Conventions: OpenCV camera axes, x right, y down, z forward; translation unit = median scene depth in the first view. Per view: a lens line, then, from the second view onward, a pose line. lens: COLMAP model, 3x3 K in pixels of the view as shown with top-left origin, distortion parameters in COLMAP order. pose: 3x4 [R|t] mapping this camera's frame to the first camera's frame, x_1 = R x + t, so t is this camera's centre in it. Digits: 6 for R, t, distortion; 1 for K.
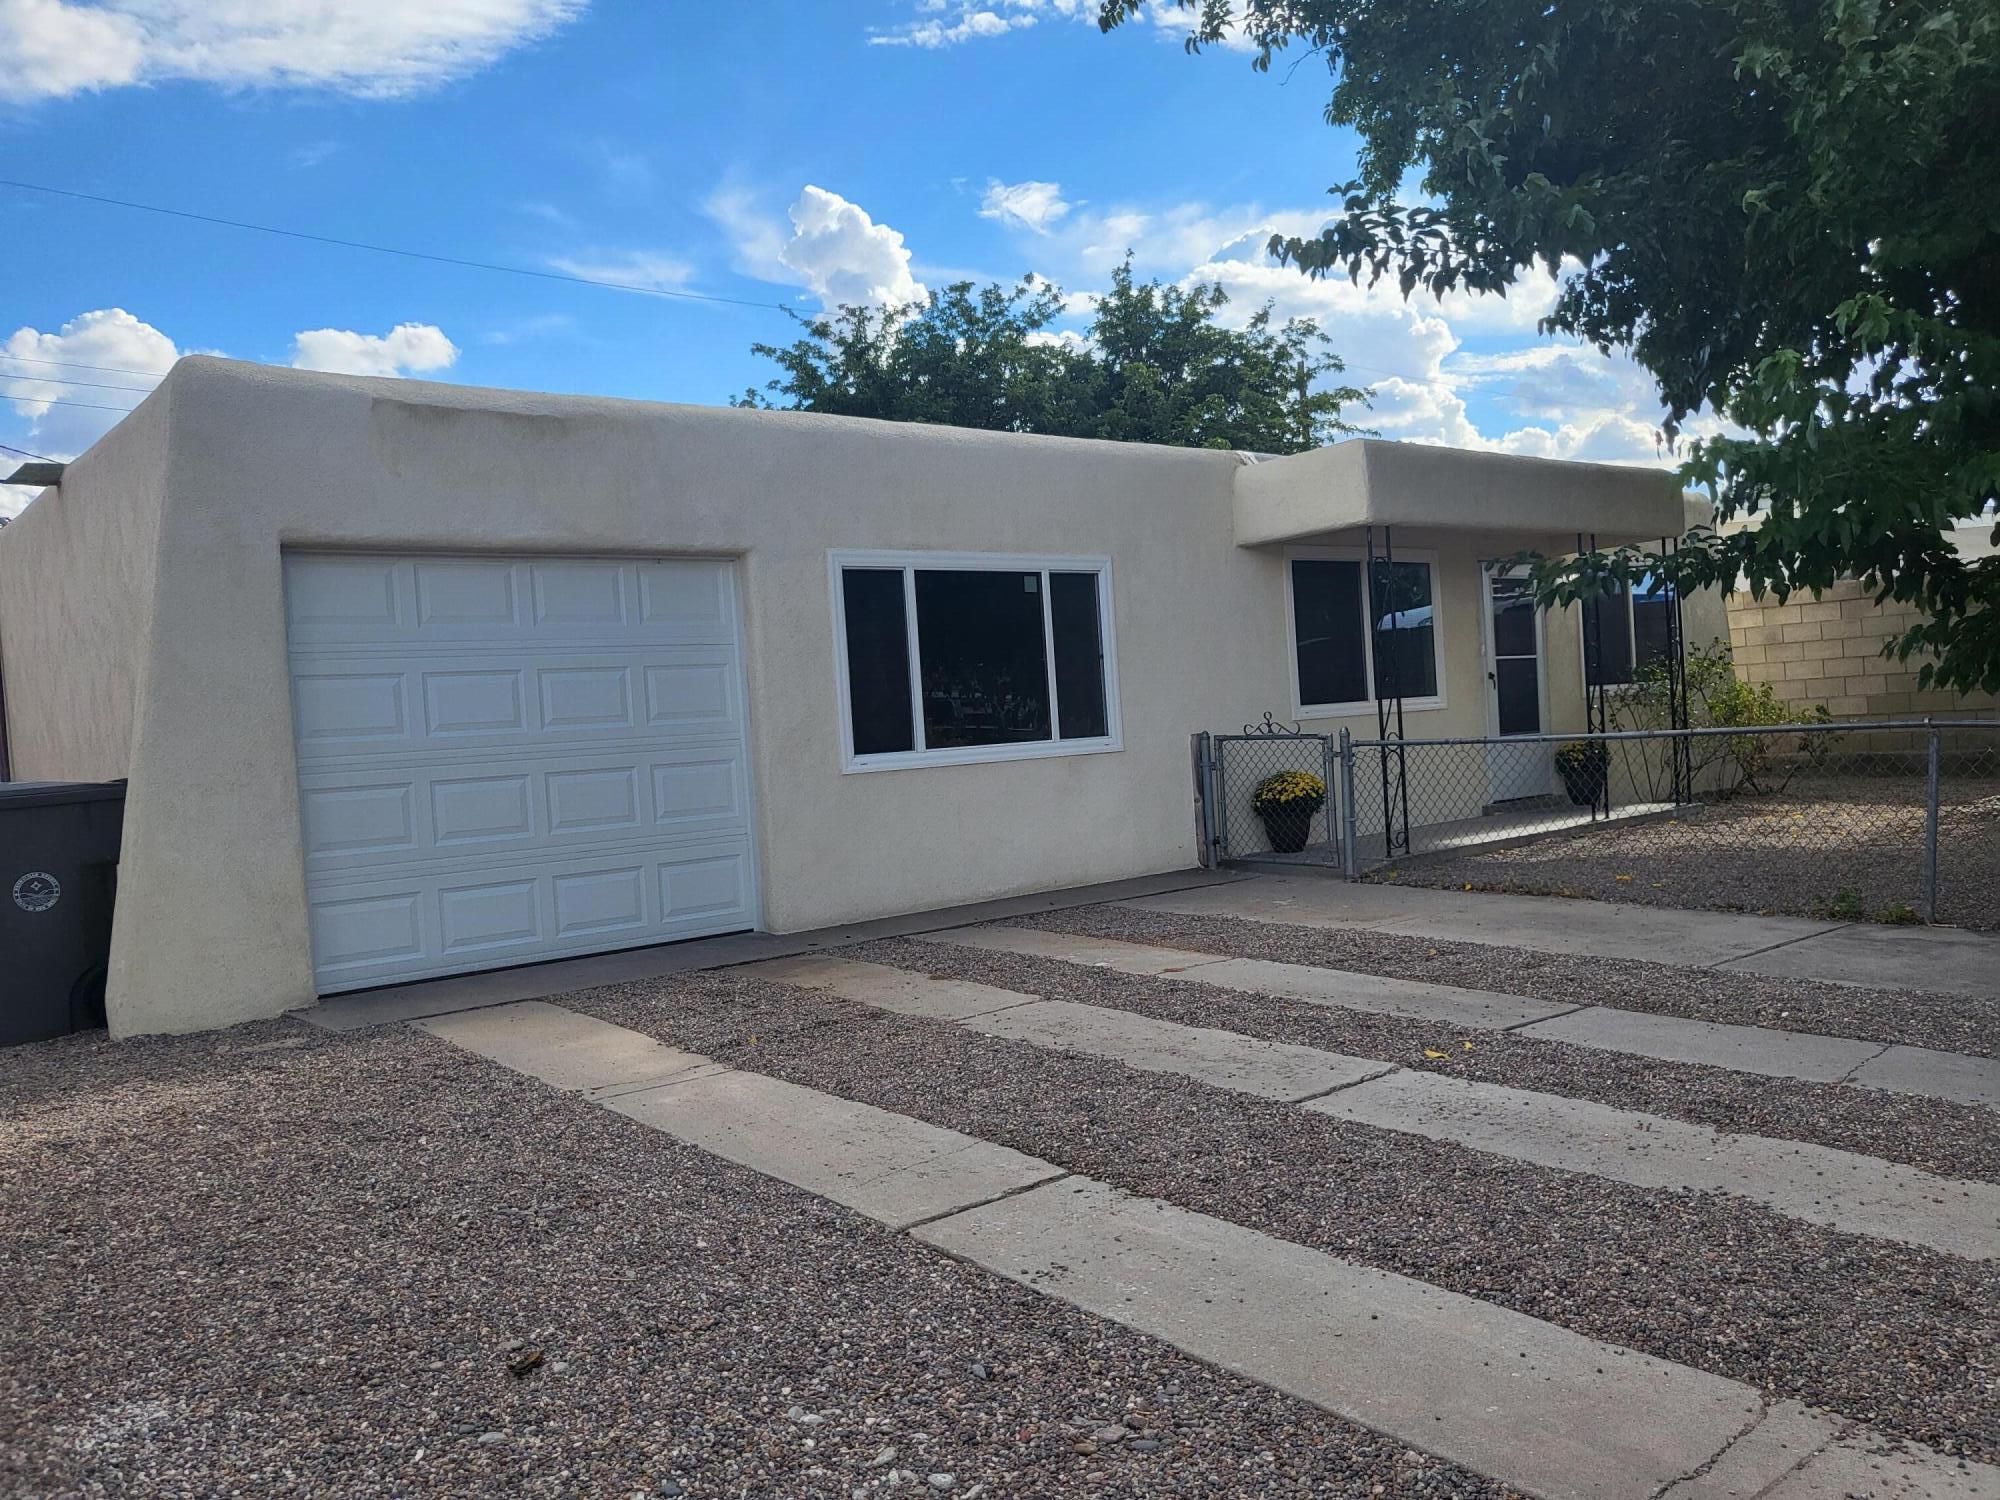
lens RADIAL K [[1558.0, 0, 999.7], [0, 1558.0, 753.0], [0, 0, 1]] dist [-0.023969, 0.067614]
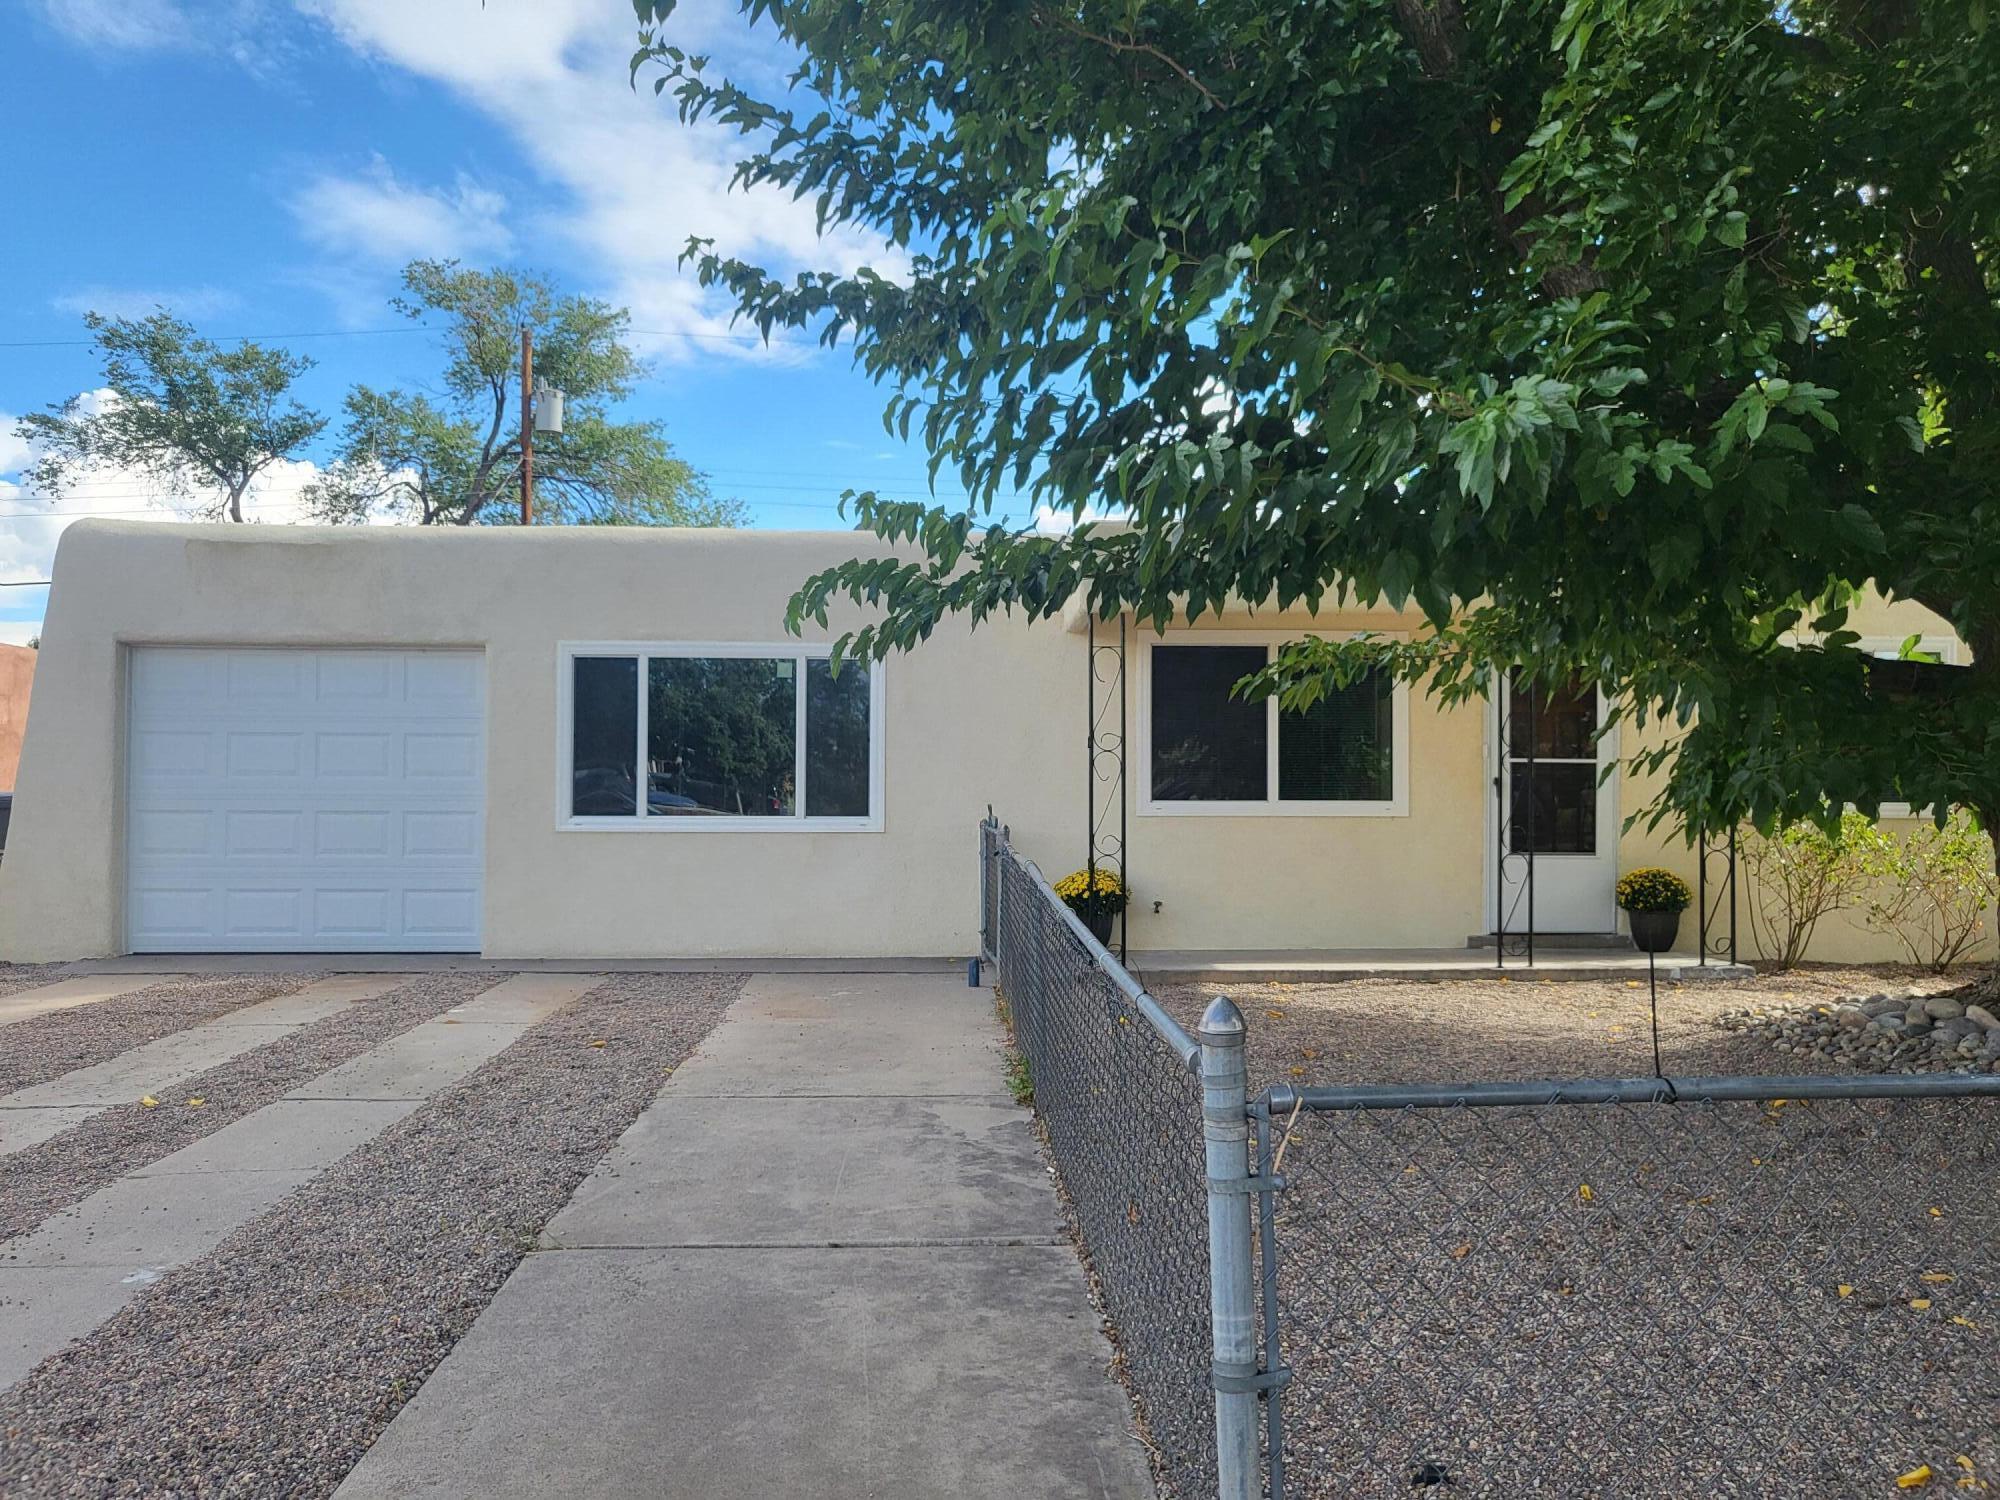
lens RADIAL K [[1558.0, 0, 1000.4], [0, 1558.0, 750.2], [0, 0, 1]] dist [-0.023969, 0.067614]
pose [[0.796382, 0.067681, -0.600995, 0.833658], [-0.066613, 0.997489, 0.024063, -0.094381], [0.601114, 0.020871, 0.798890, 0.249521]]
